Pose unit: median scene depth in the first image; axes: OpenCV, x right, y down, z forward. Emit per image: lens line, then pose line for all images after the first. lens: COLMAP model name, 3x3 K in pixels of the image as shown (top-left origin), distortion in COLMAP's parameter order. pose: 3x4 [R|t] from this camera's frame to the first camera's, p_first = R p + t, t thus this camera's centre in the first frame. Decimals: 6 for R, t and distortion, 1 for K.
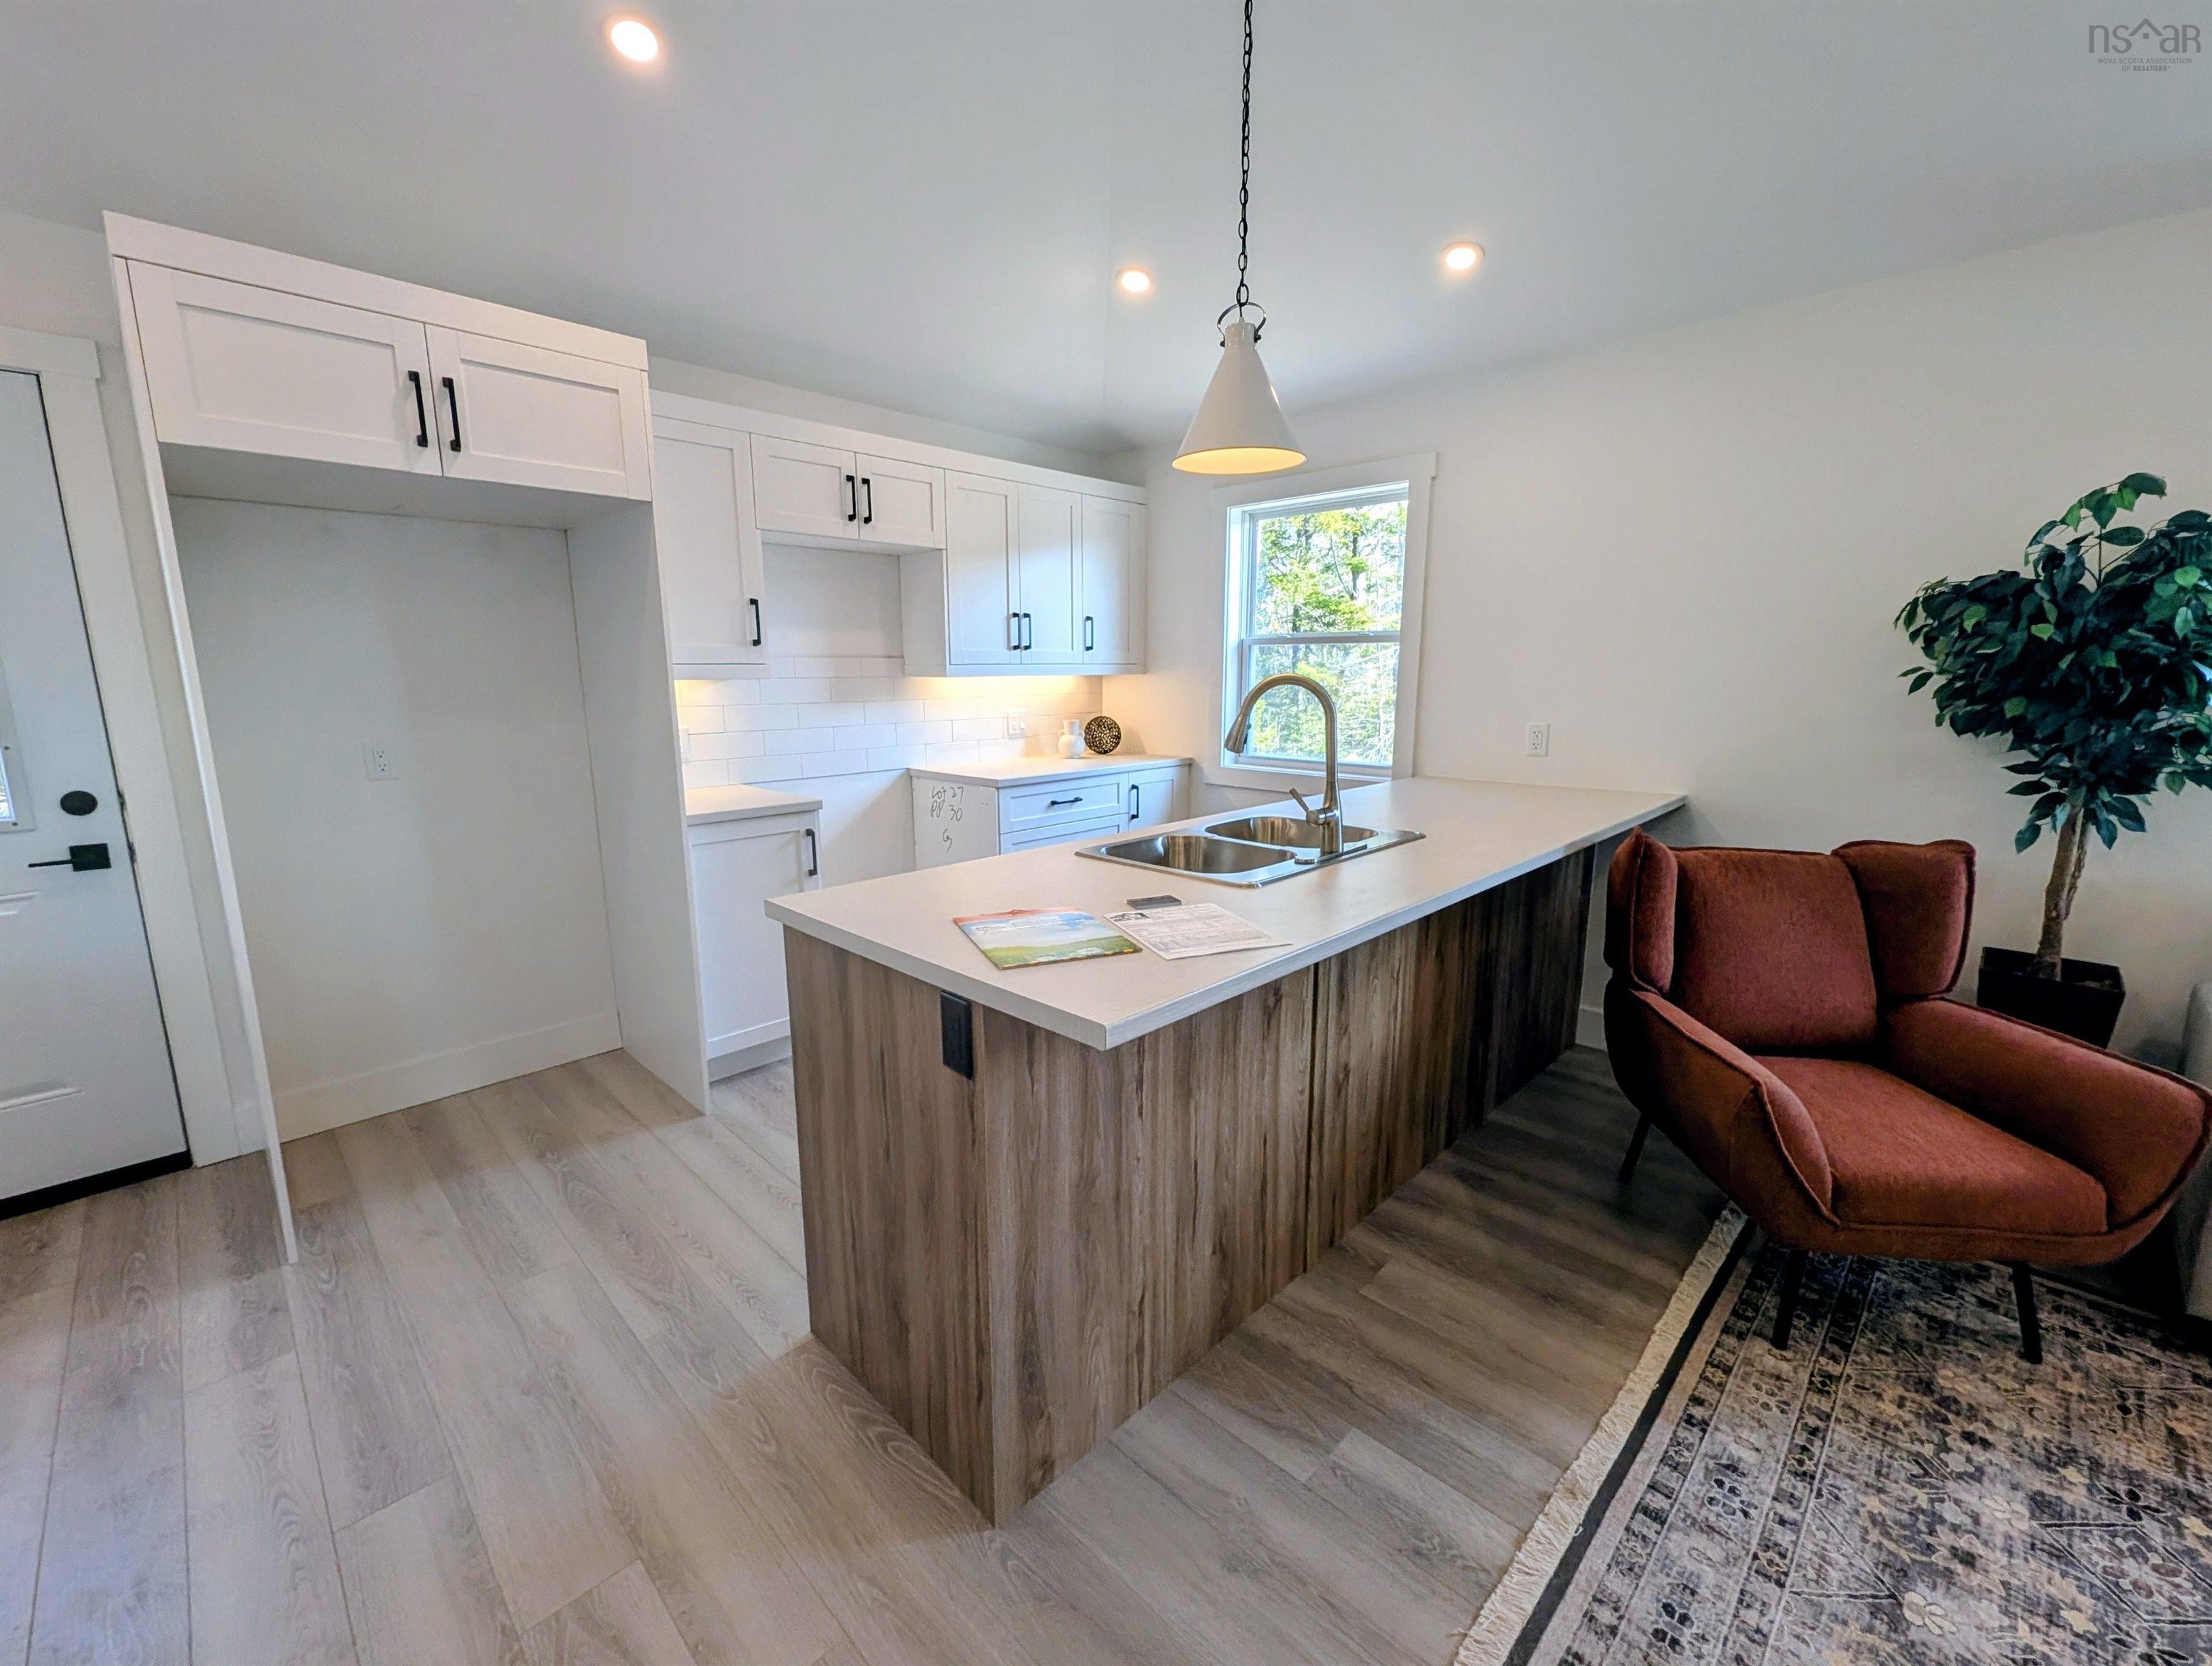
lens RADIAL K [[908.4, 0, 1111.8], [0, 908.4, 836.6], [0, 0, 1]] dist [0.003335, -0.001620]
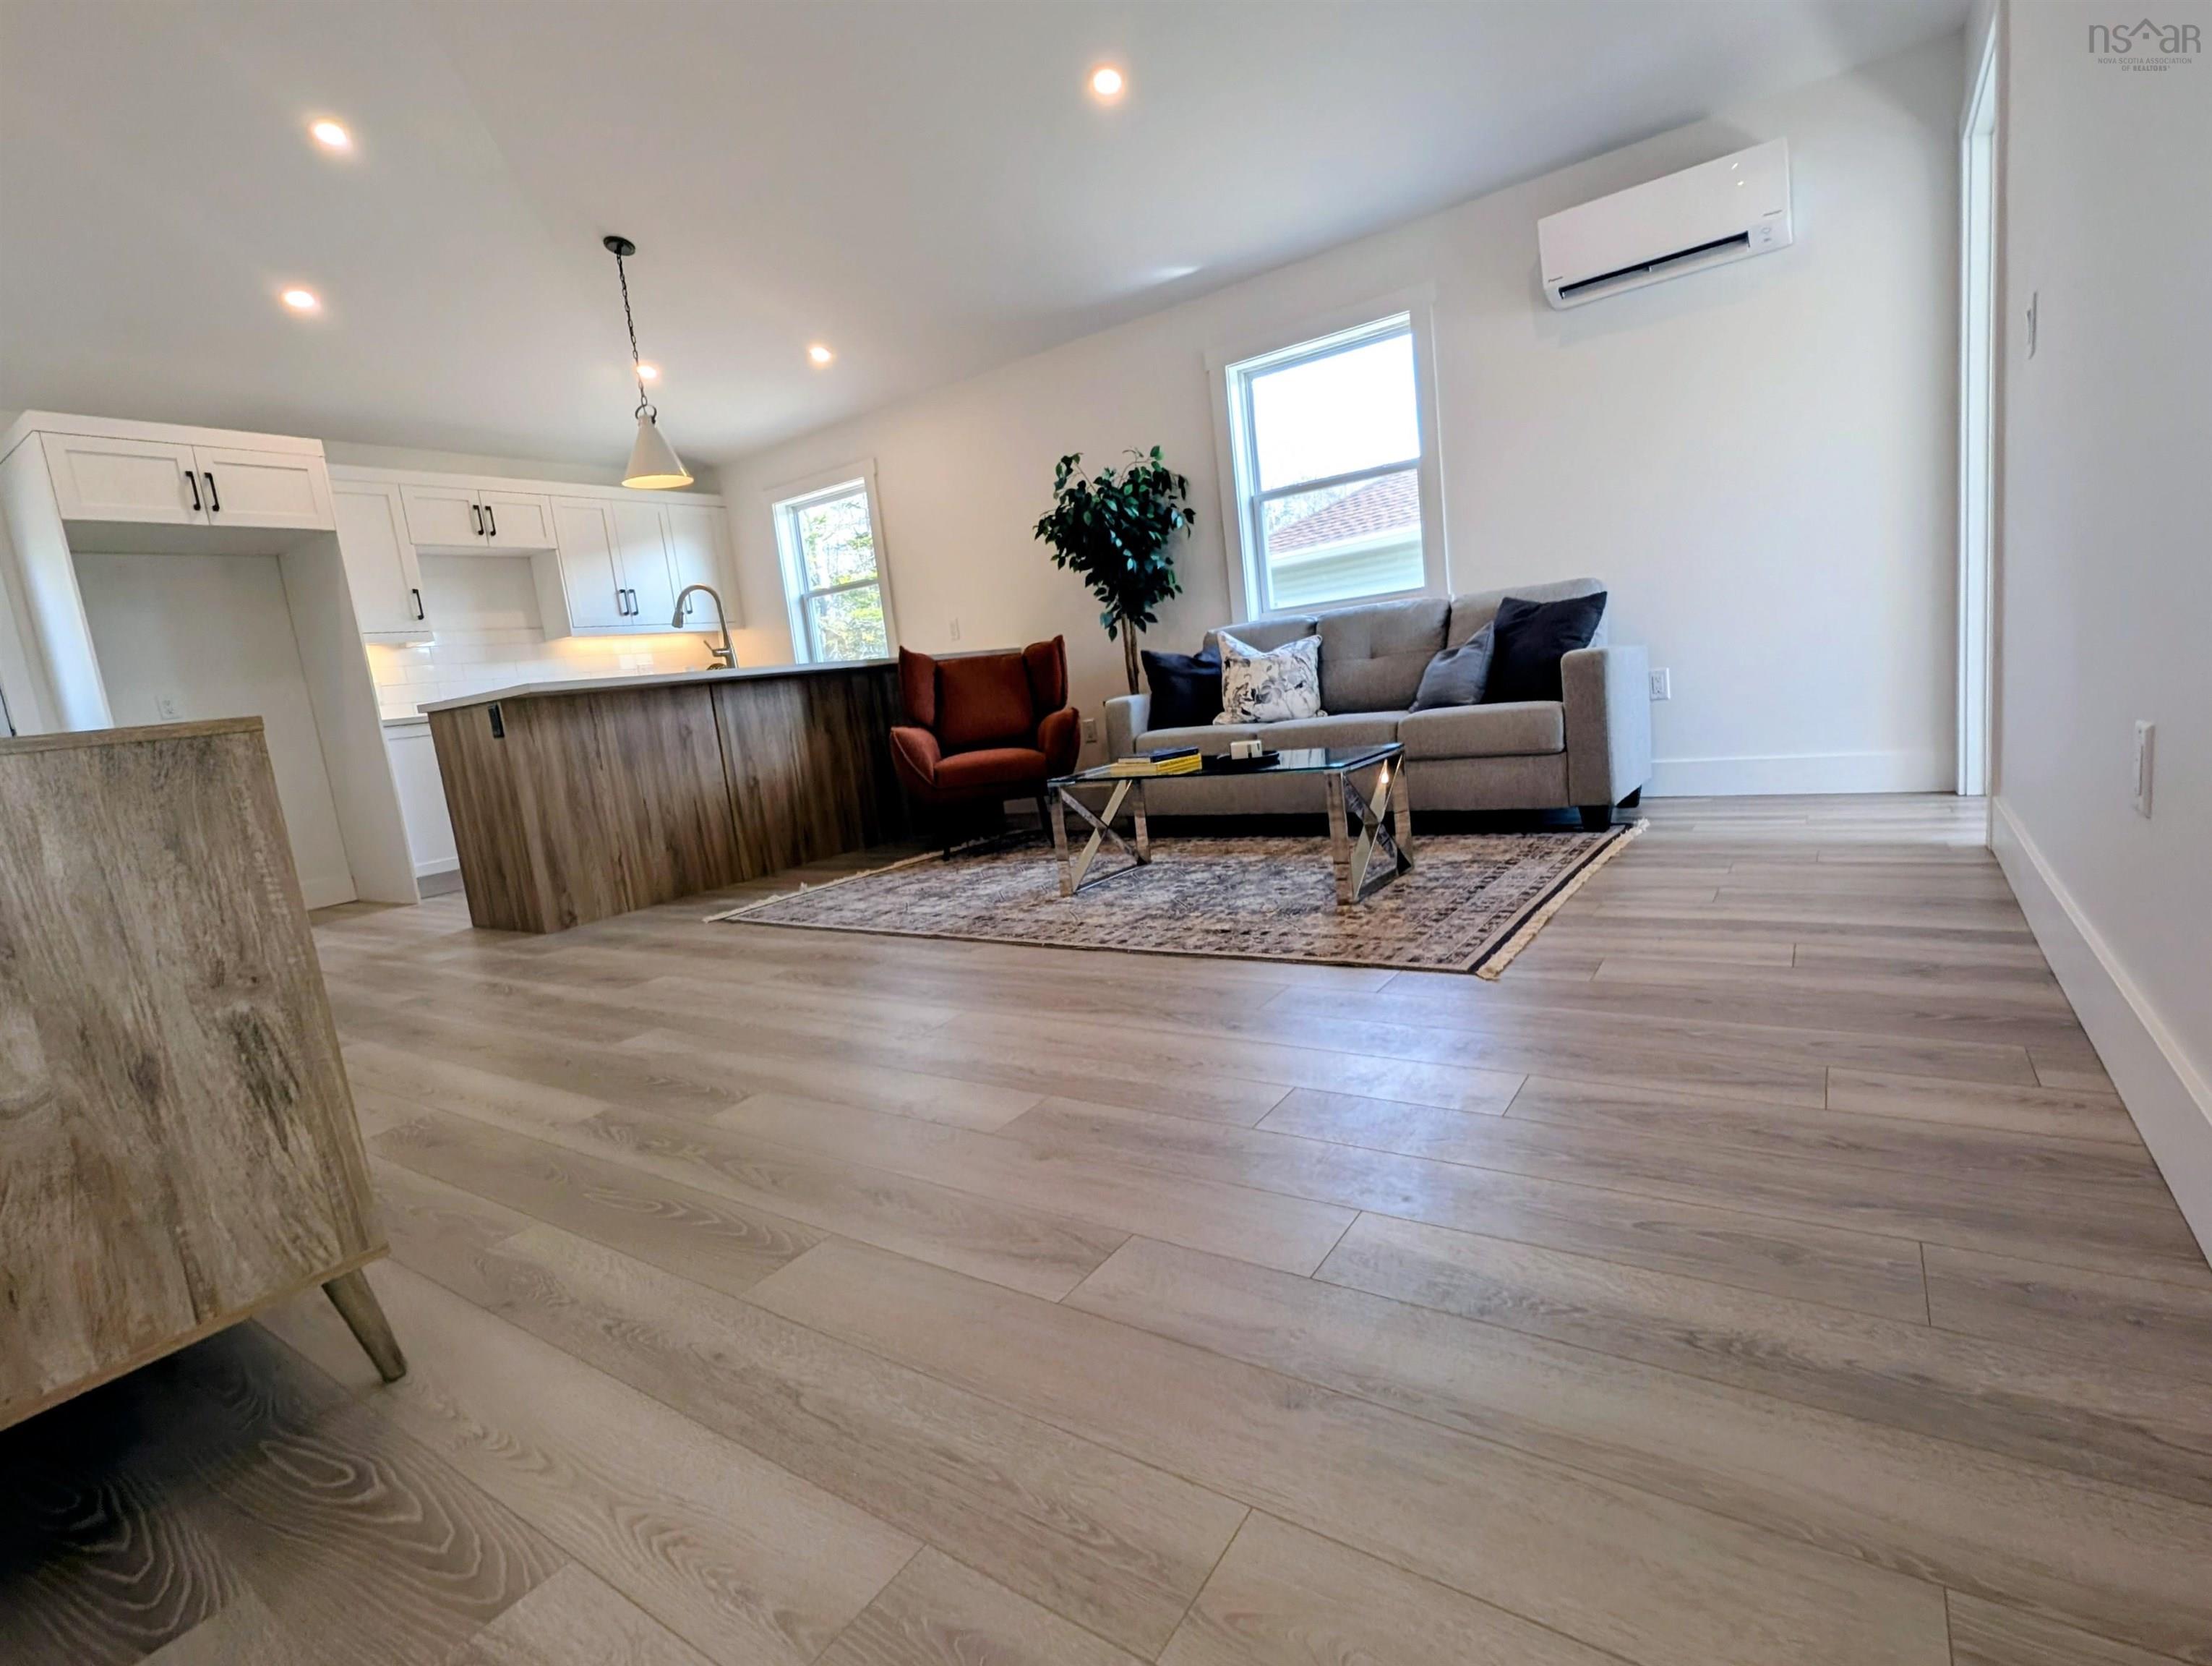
lens RADIAL K [[1017.8, 0, 1096.4], [0, 1017.8, 832.8], [0, 0, 1]] dist [0.003401, -0.001848]
pose [[0.979624, -0.135247, 0.148475, 0.609756], [0.140666, 0.989700, -0.026575, 0.509352], [-0.143352, 0.046919, 0.988559, -1.225034]]
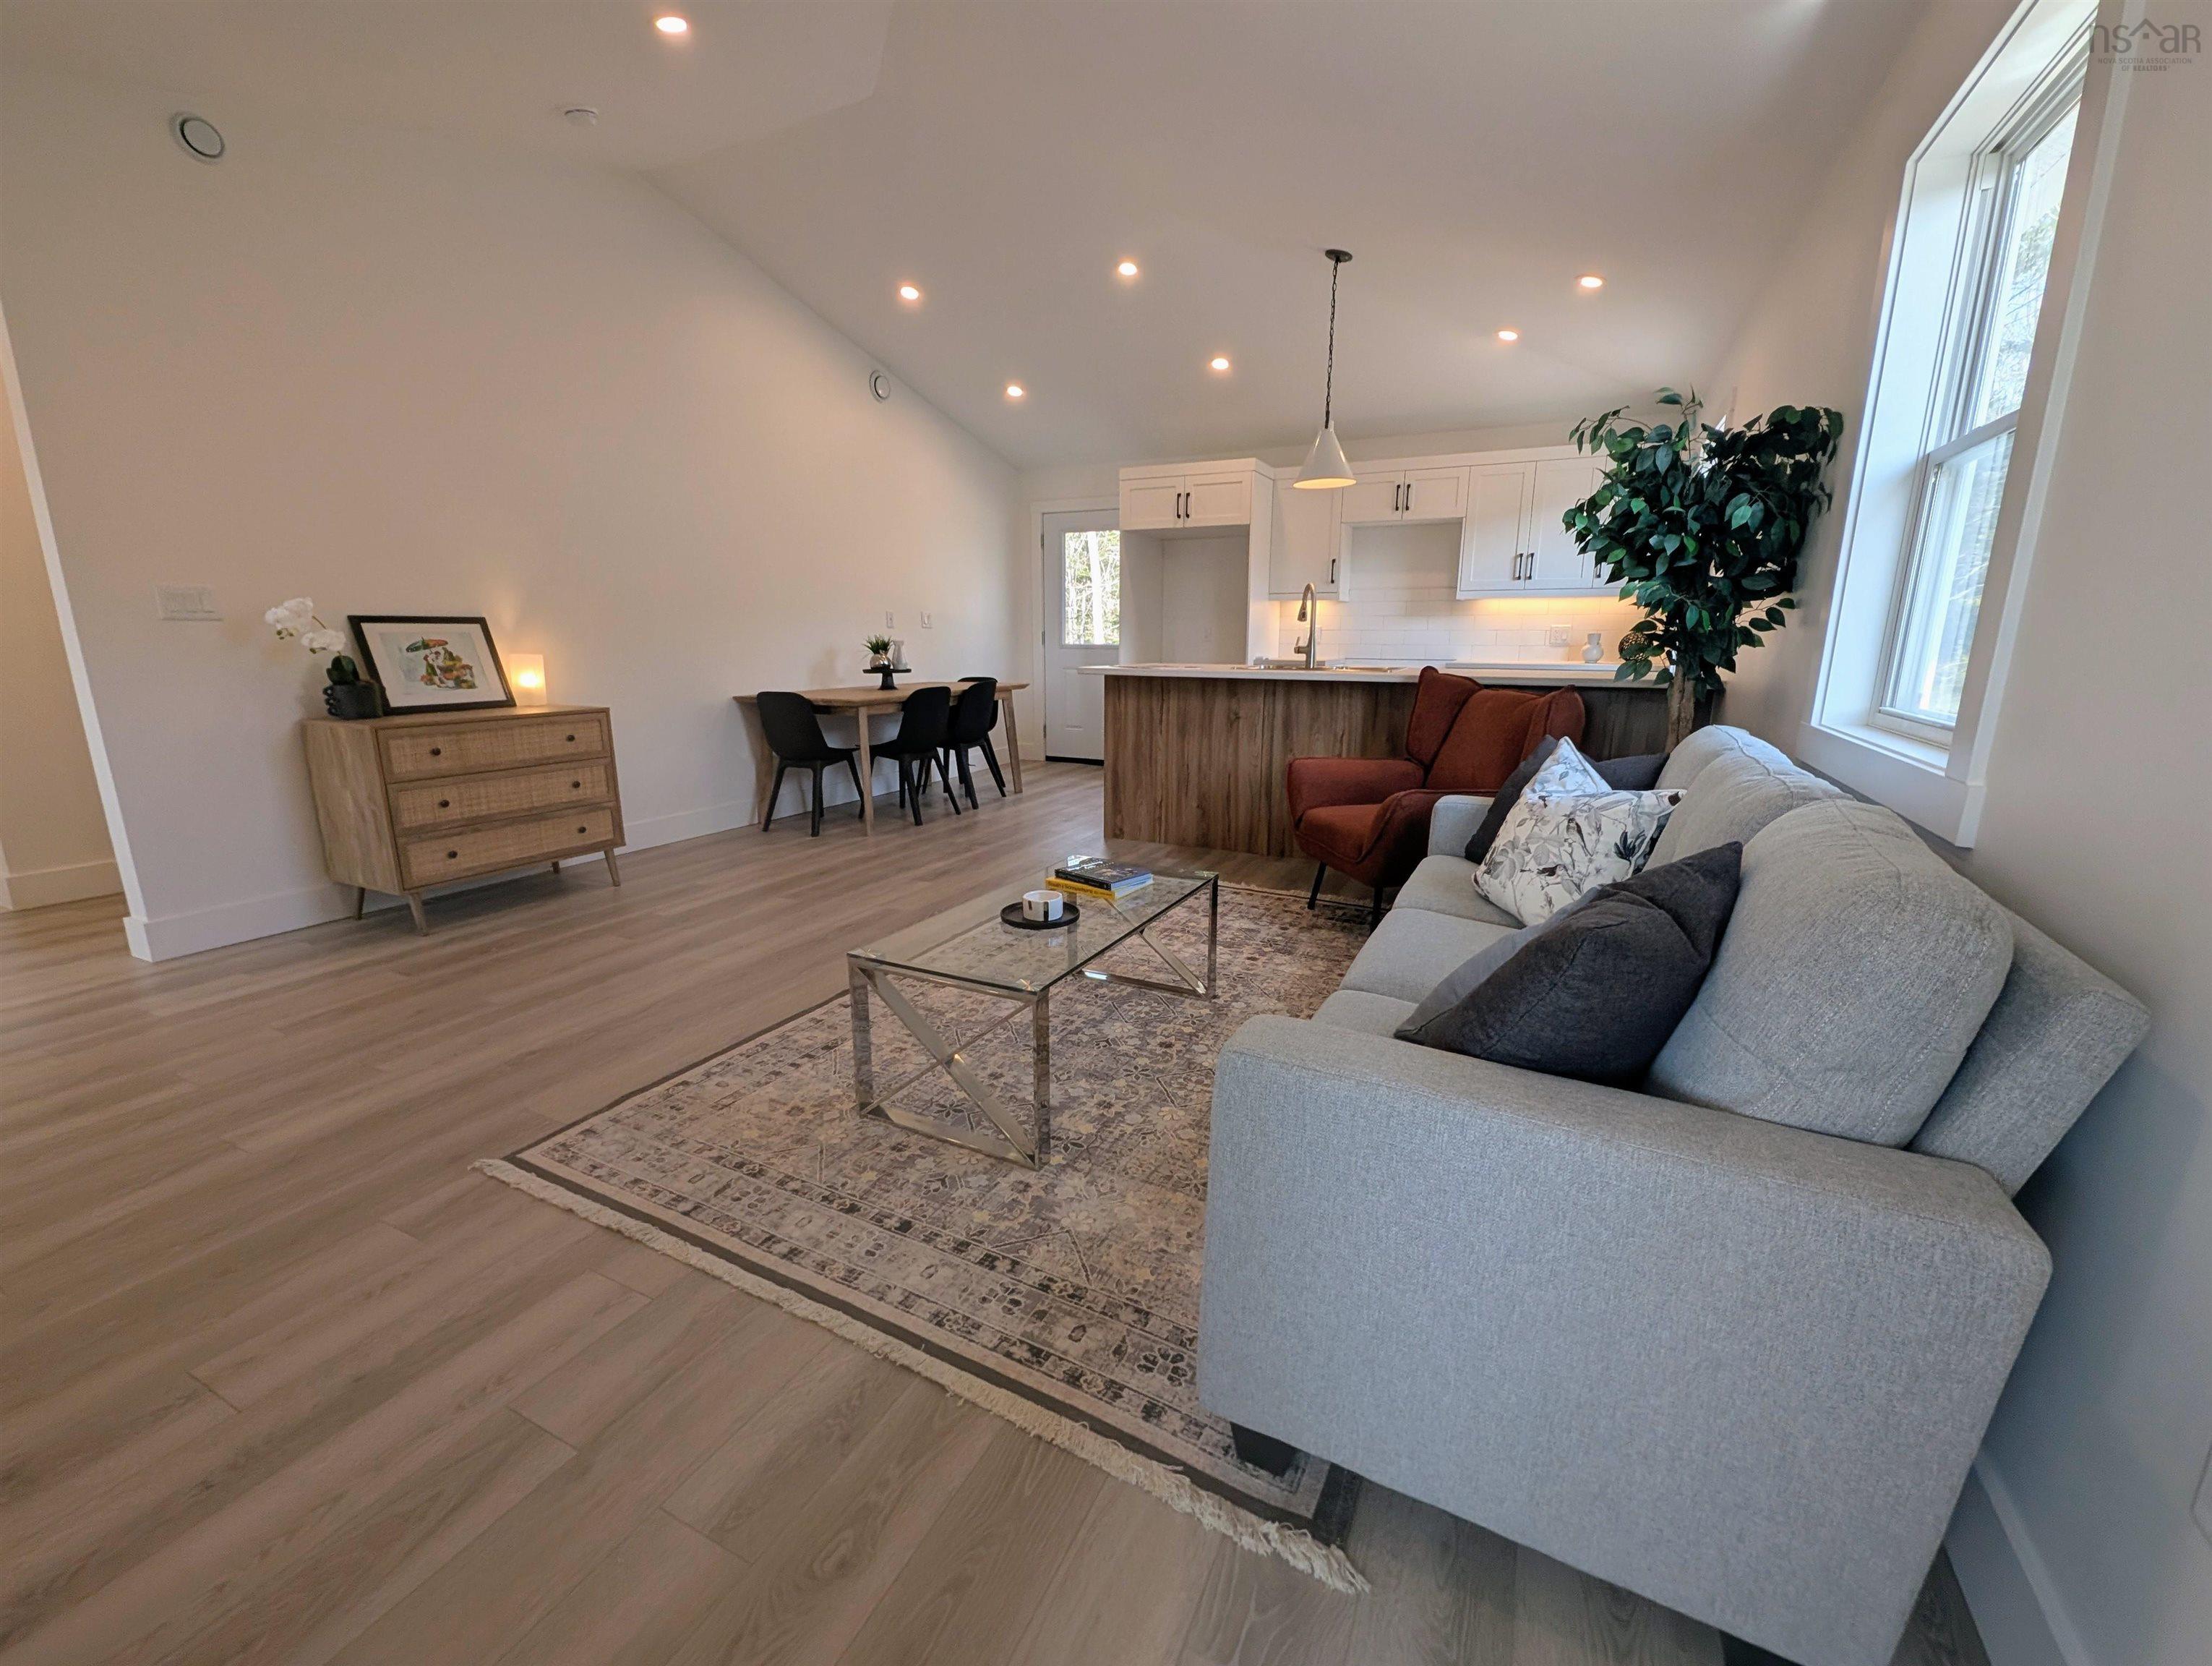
lens RADIAL K [[908.4, 0, 1125.2], [0, 908.4, 833.4], [0, 0, 1]] dist [0.003335, -0.001620]
pose [[0.329410, 0.208271, -0.920930, 2.019018], [-0.174298, 0.972019, 0.157480, 0.125870], [0.927960, 0.108641, 0.356494, -0.100185]]
